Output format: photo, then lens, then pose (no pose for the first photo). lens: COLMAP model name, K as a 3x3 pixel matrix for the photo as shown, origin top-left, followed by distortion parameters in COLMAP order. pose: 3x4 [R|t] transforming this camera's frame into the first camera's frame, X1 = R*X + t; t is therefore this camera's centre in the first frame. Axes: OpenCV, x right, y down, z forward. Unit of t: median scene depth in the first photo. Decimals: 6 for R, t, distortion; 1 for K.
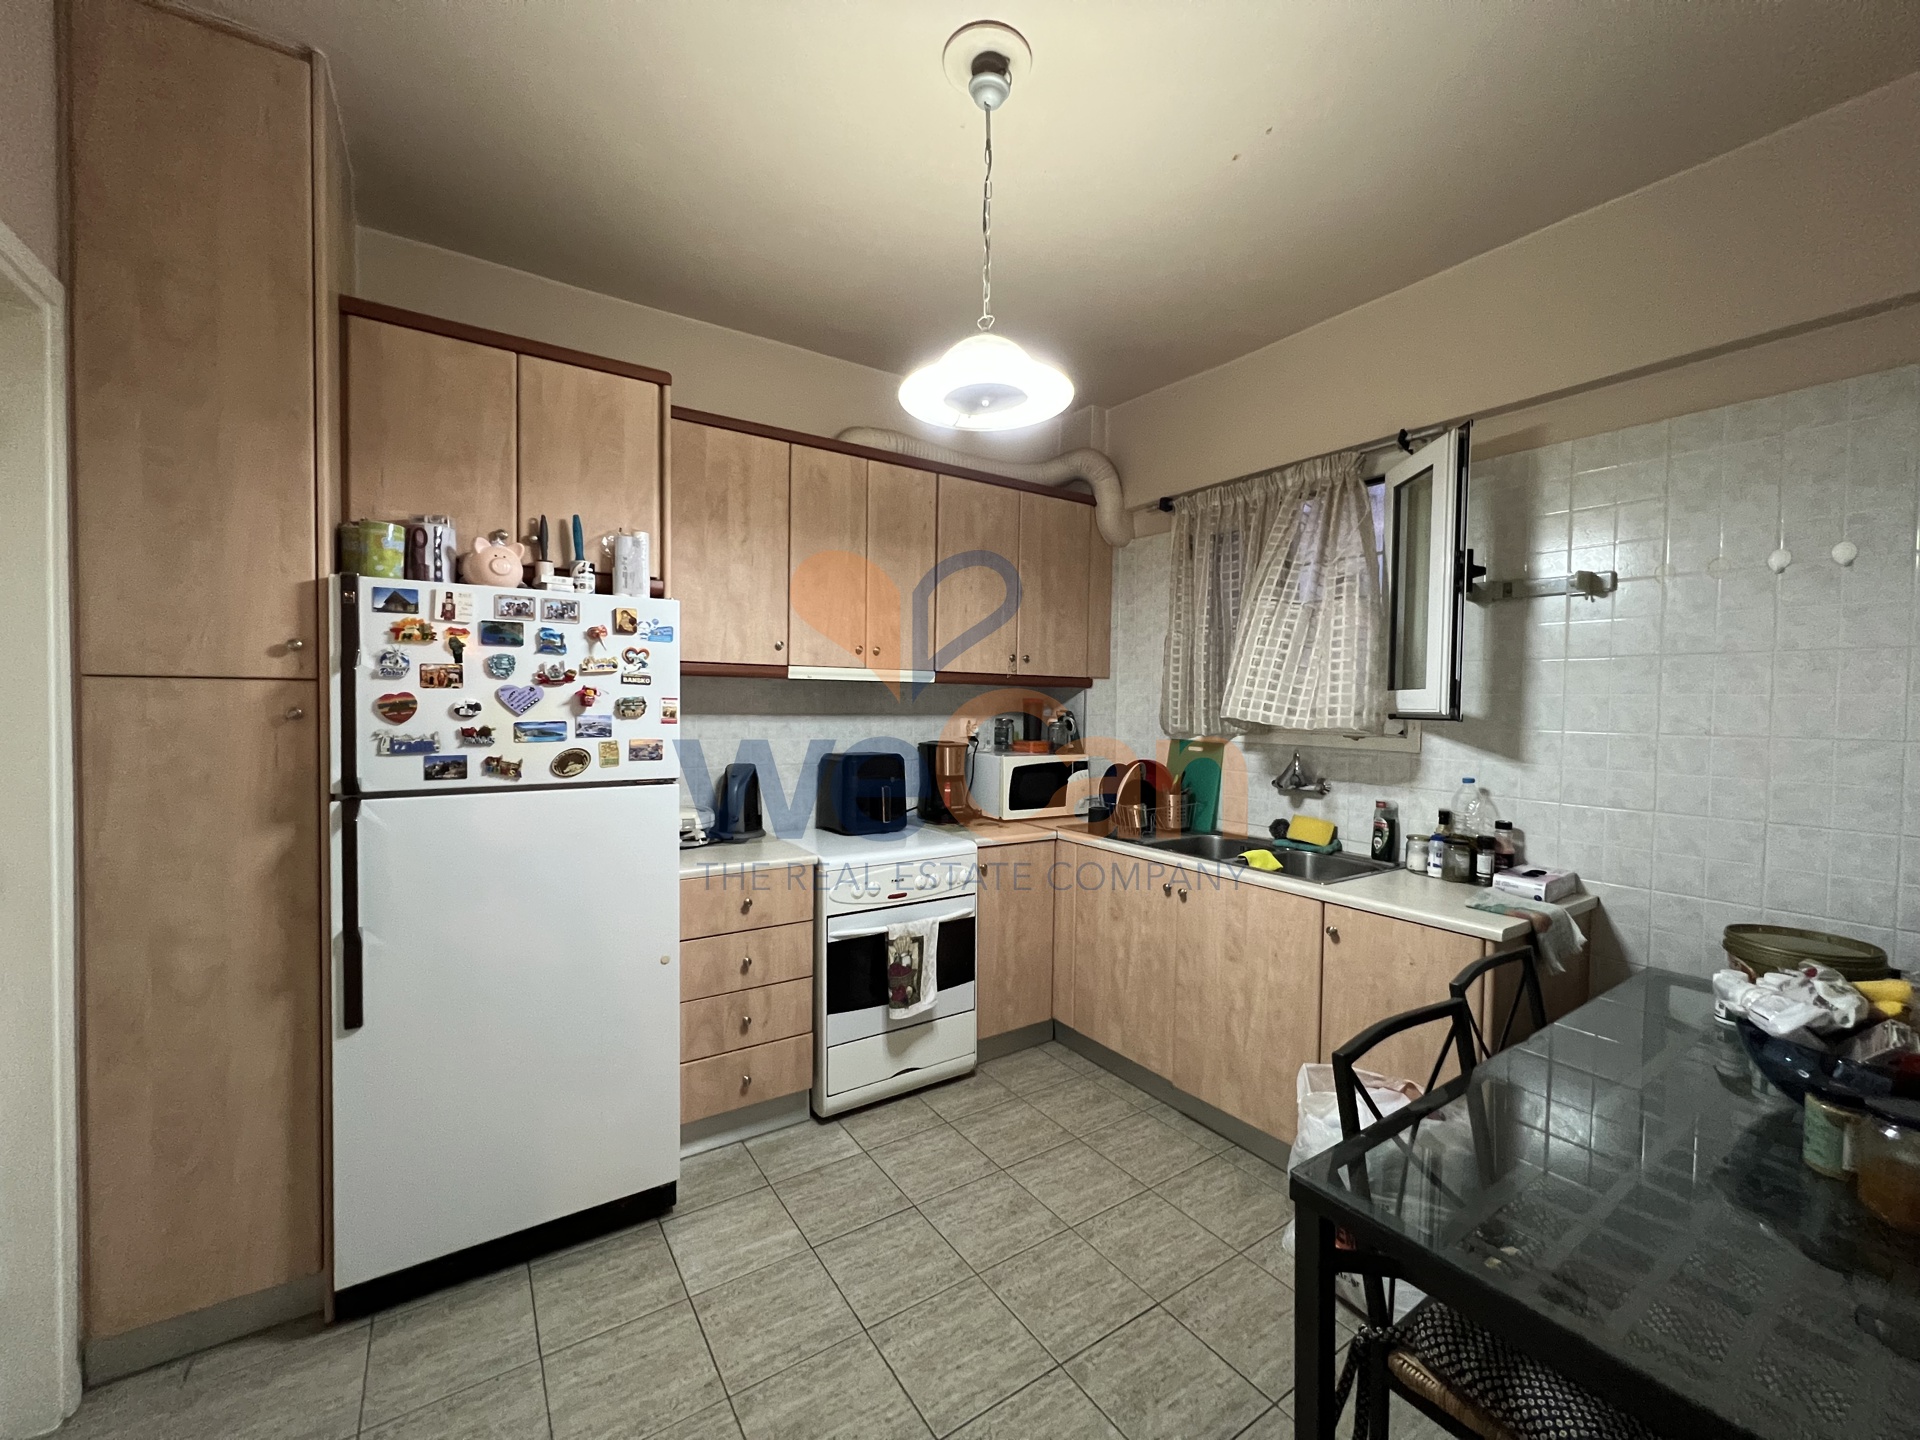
lens RADIAL K [[770.0, 0, 959.1], [0, 770.0, 723.1], [0, 0, 1]] dist [-0.000973, -0.000759]
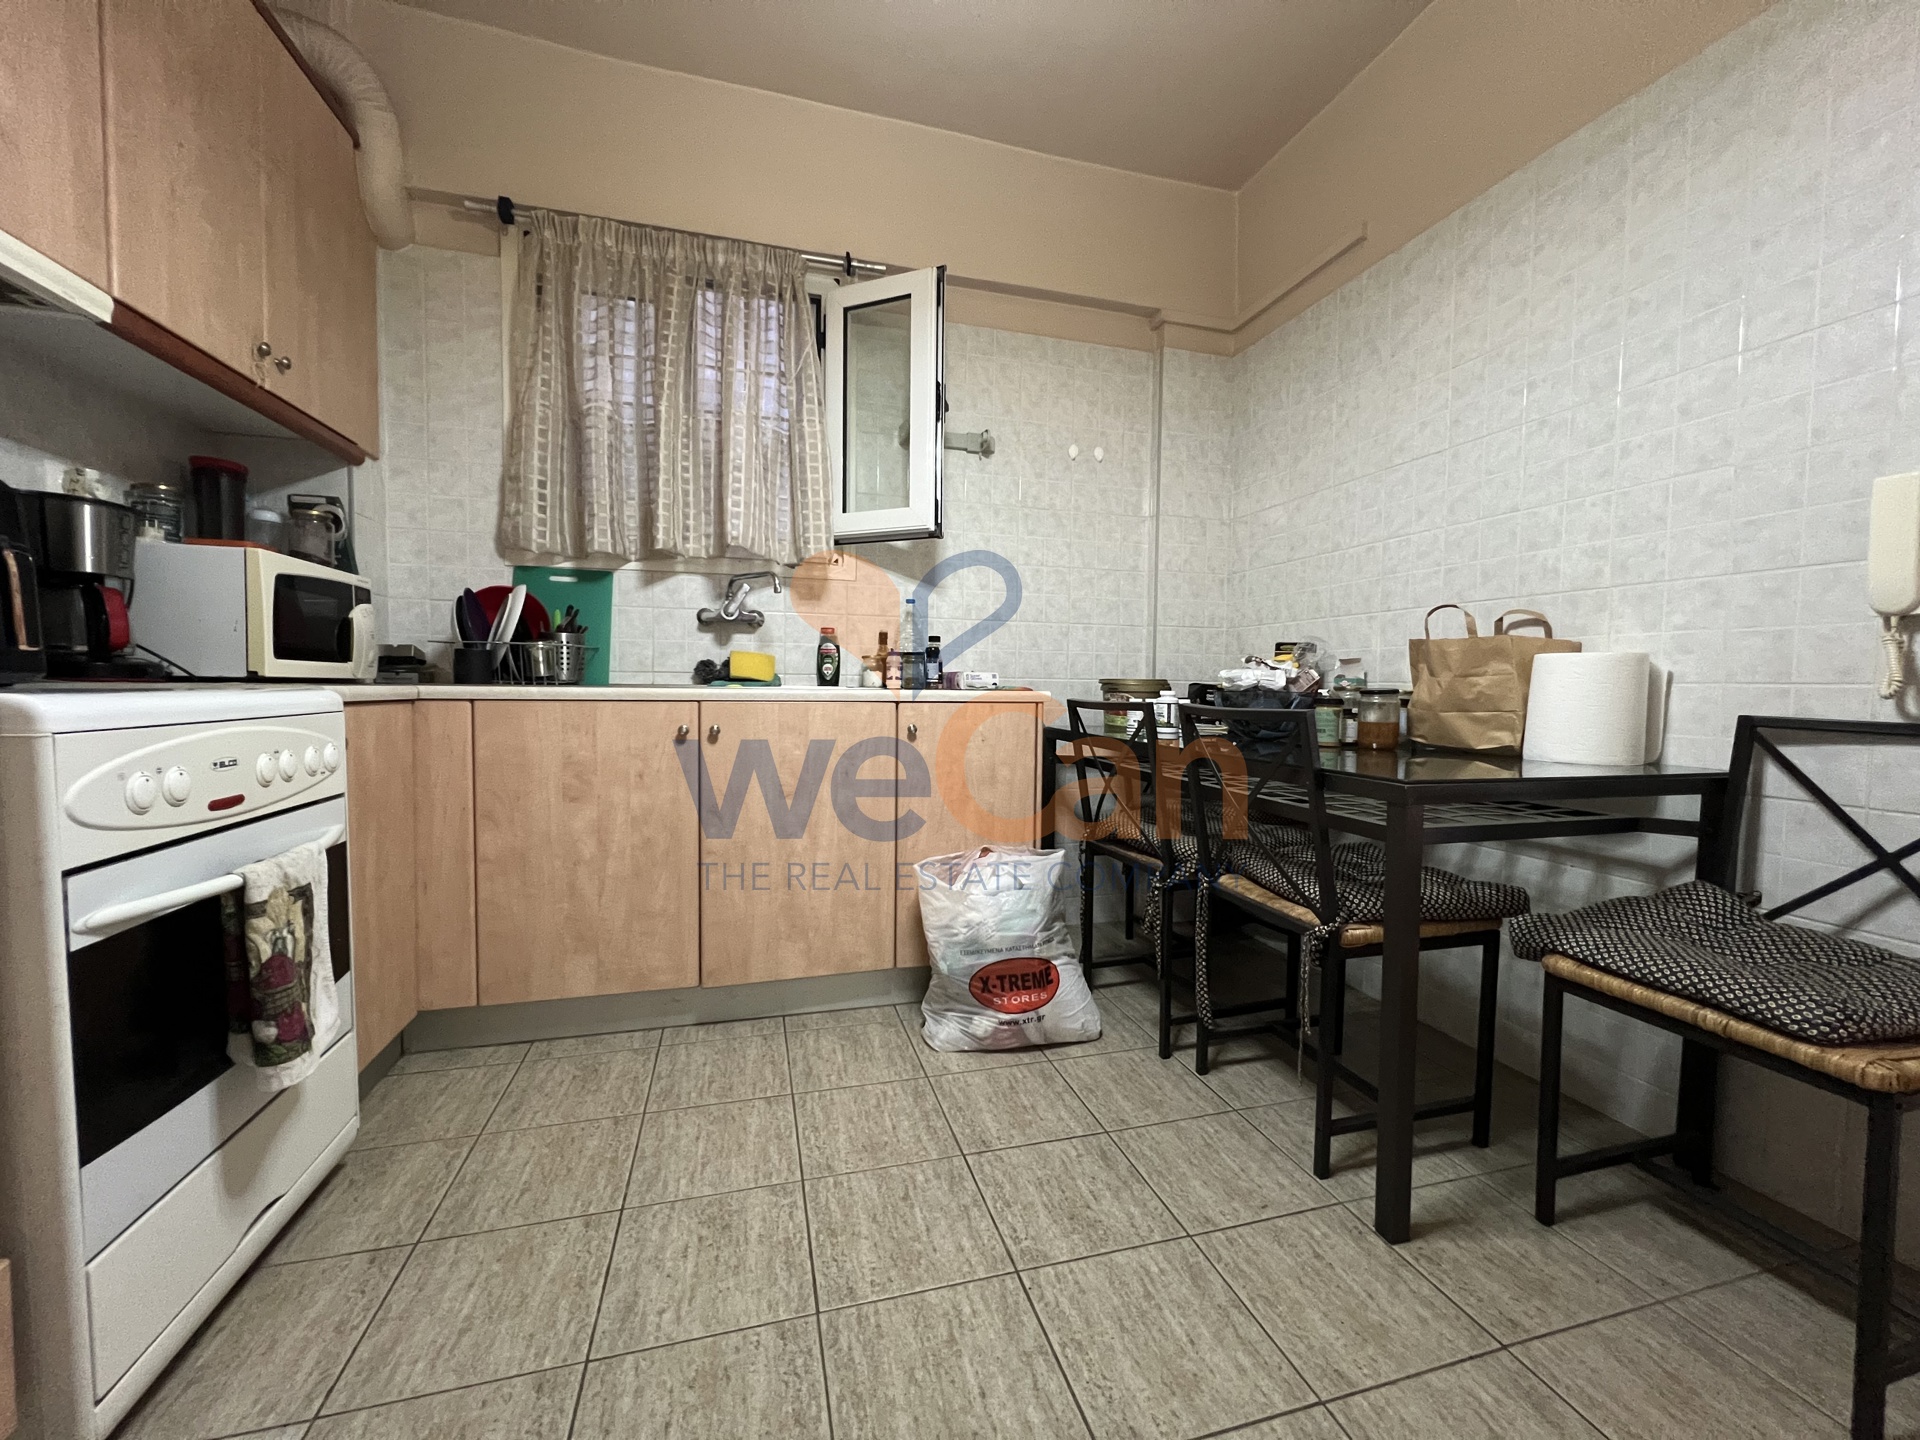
lens RADIAL K [[770.0, 0, 961.7], [0, 770.0, 720.8], [0, 0, 1]] dist [-0.000973, -0.000759]
pose [[0.301577, -0.053722, 0.951927, -0.352030], [0.017877, 0.998554, 0.050690, 0.172093], [-0.953274, 0.001731, 0.302102, 0.524404]]
